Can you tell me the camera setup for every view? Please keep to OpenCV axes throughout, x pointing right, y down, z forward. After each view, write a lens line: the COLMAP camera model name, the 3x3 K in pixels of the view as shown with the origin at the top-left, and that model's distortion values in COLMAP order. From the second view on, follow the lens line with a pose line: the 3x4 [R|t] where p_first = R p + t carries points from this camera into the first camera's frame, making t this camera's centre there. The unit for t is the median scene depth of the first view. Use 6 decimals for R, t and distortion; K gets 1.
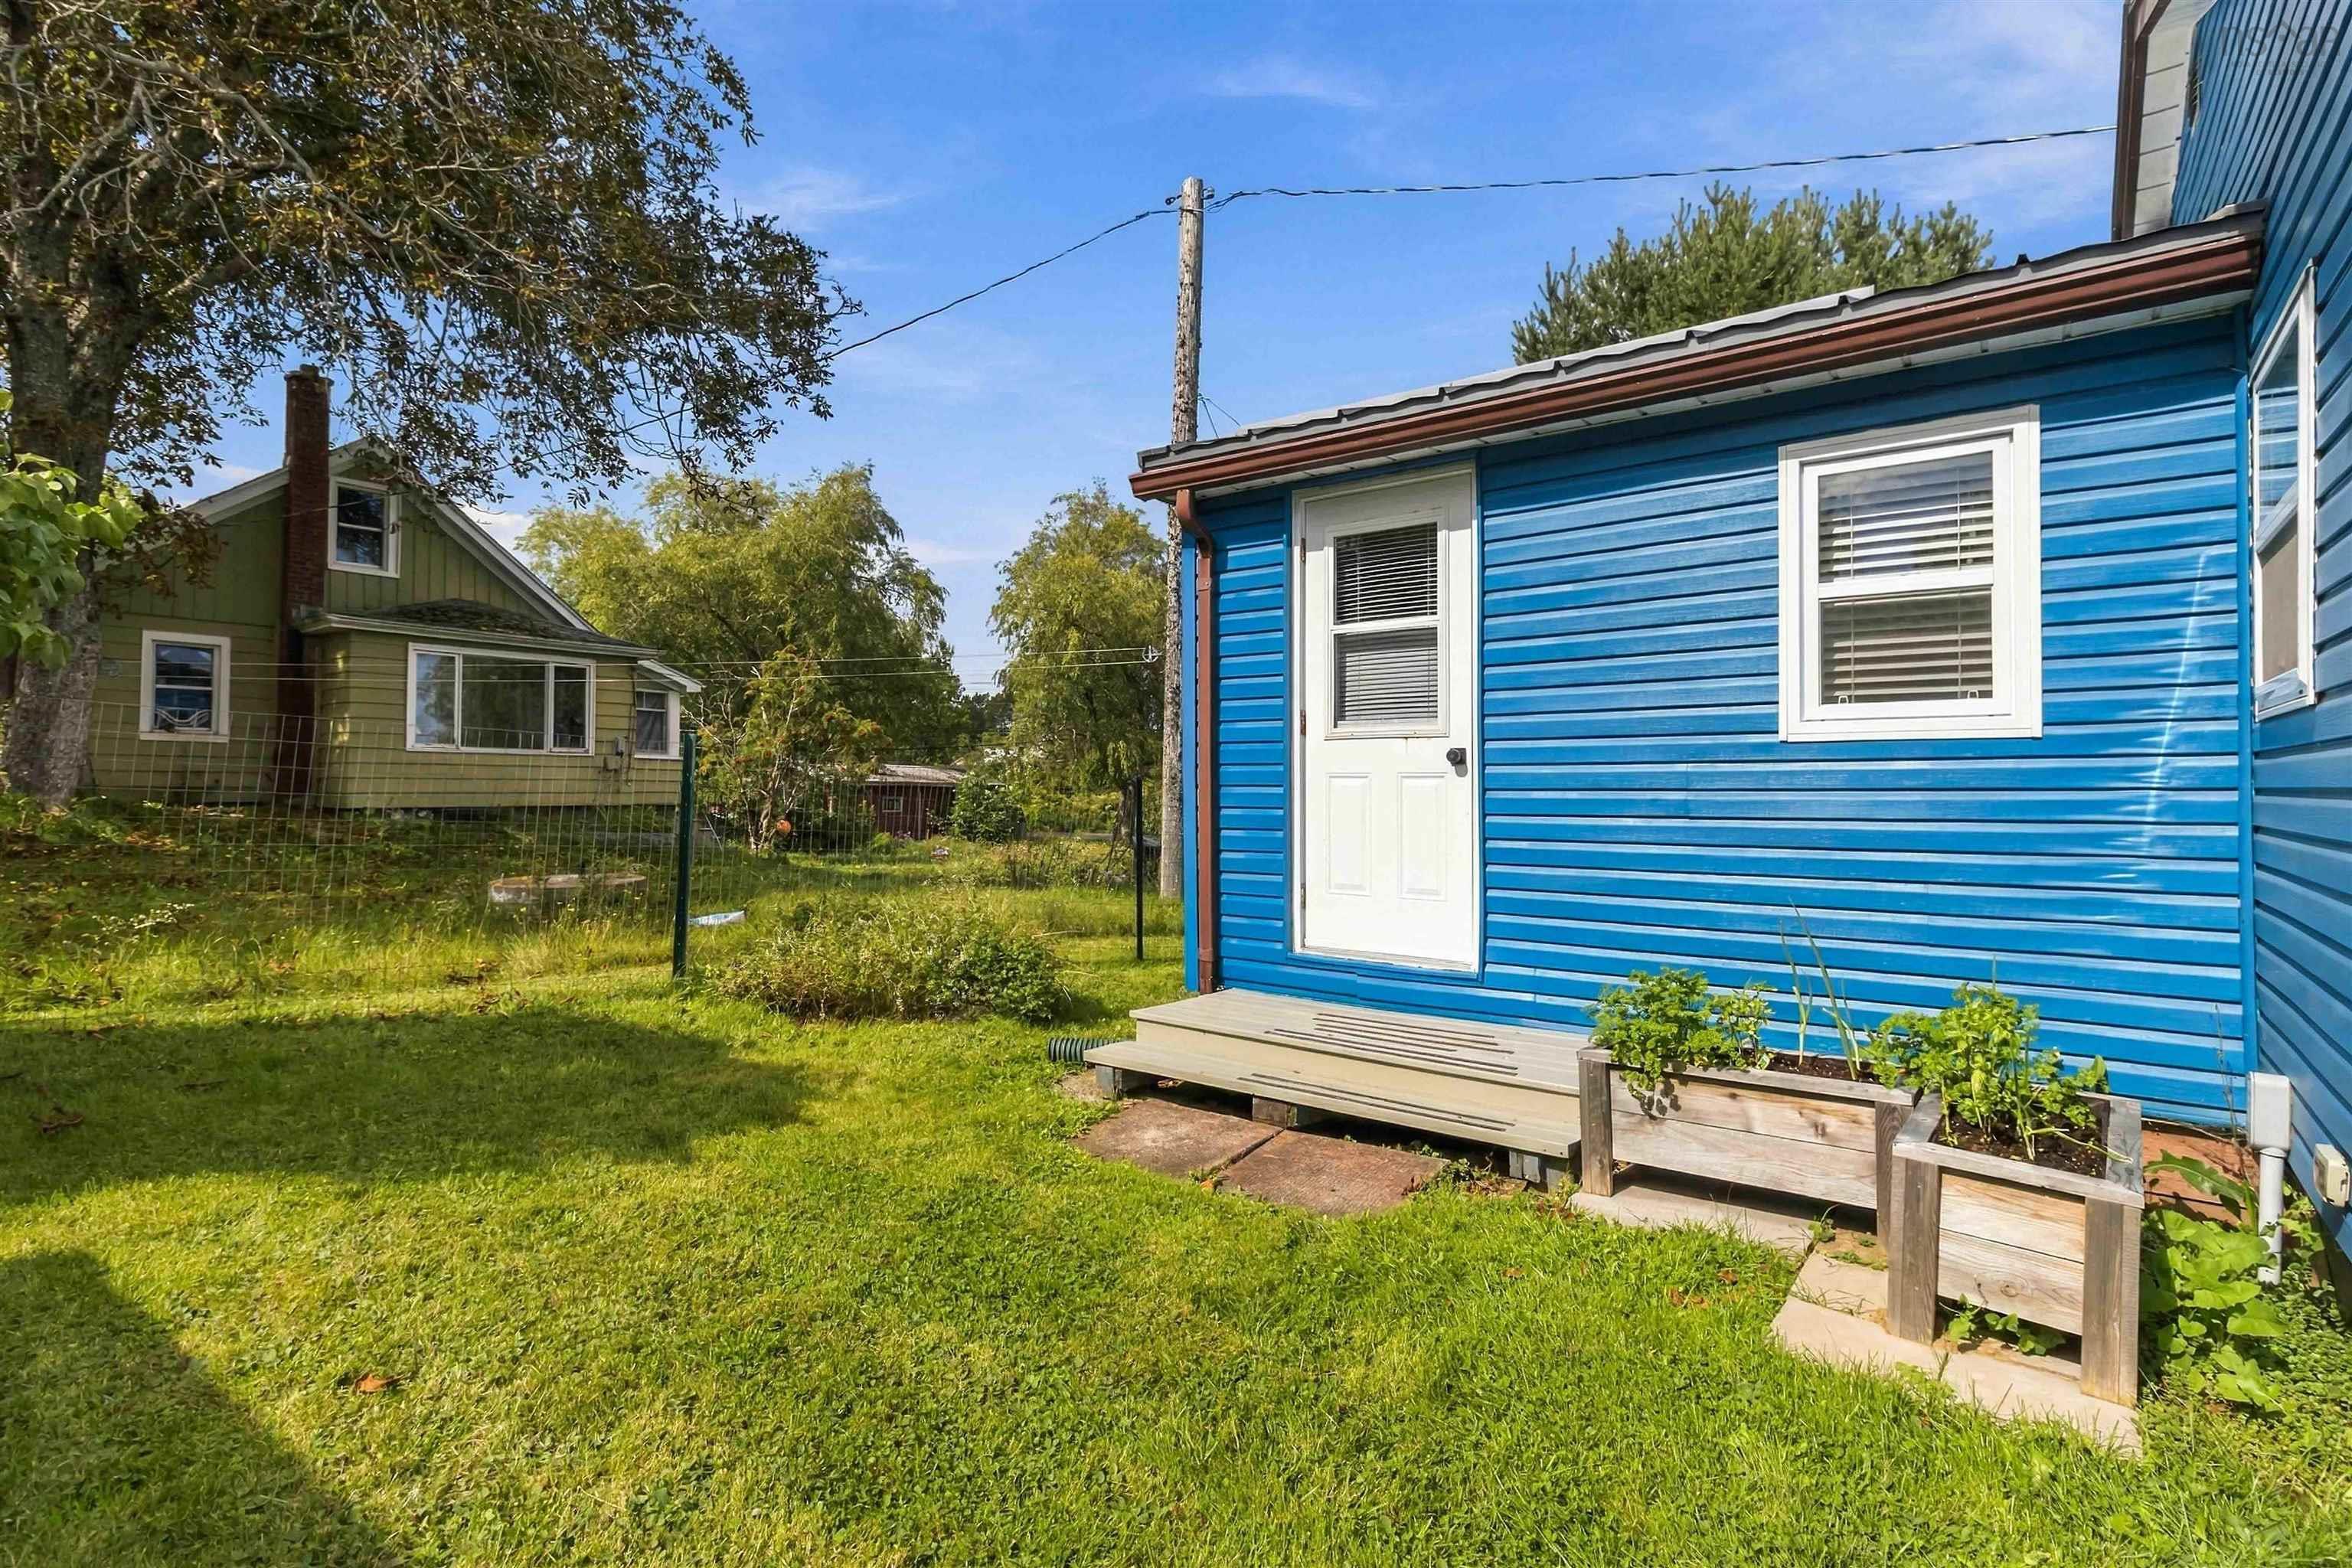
lens RADIAL K [[1093.5, 0, 1176.4], [0, 1093.5, 779.0], [0, 0, 1]] dist [0.008691, 0.002672]
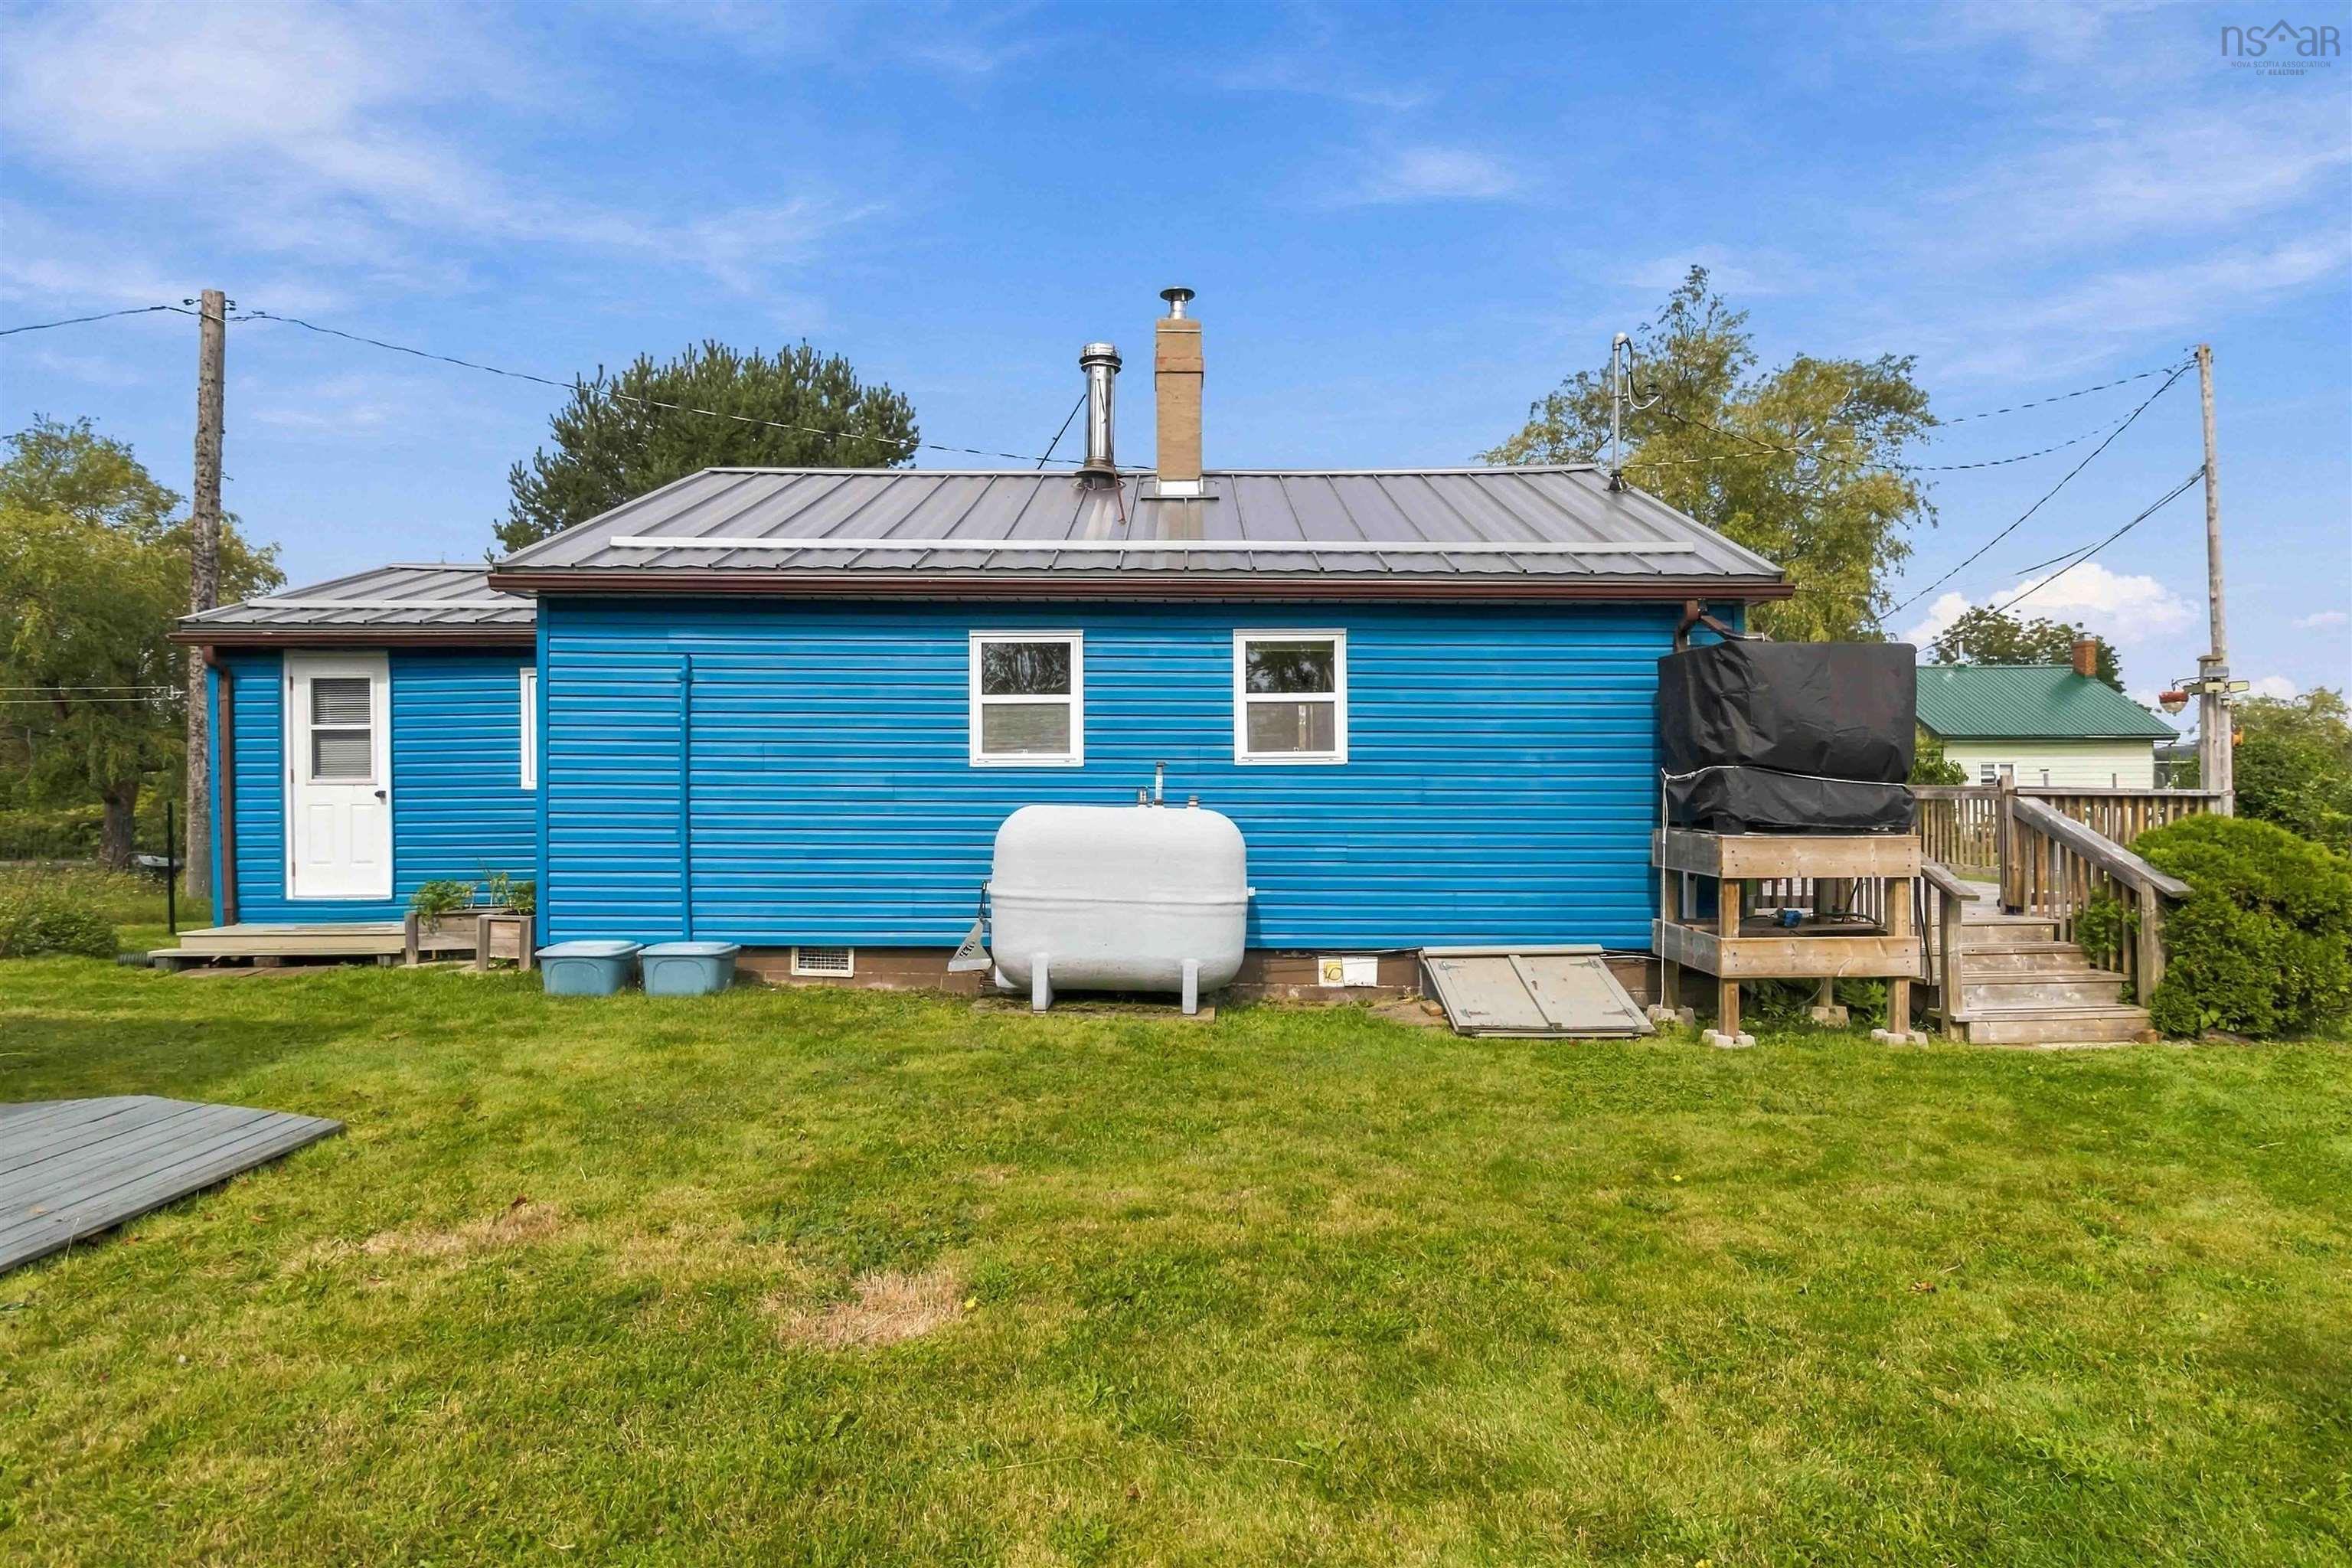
lens RADIAL K [[1222.3, 0, 1179.6], [0, 1222.3, 785.2], [0, 0, 1]] dist [-0.001906, -0.000710]
pose [[0.778190, -0.012594, 0.627902, -0.013679], [0.007676, 0.999915, 0.010542, -0.046867], [-0.627982, -0.003384, 0.778221, -1.576110]]
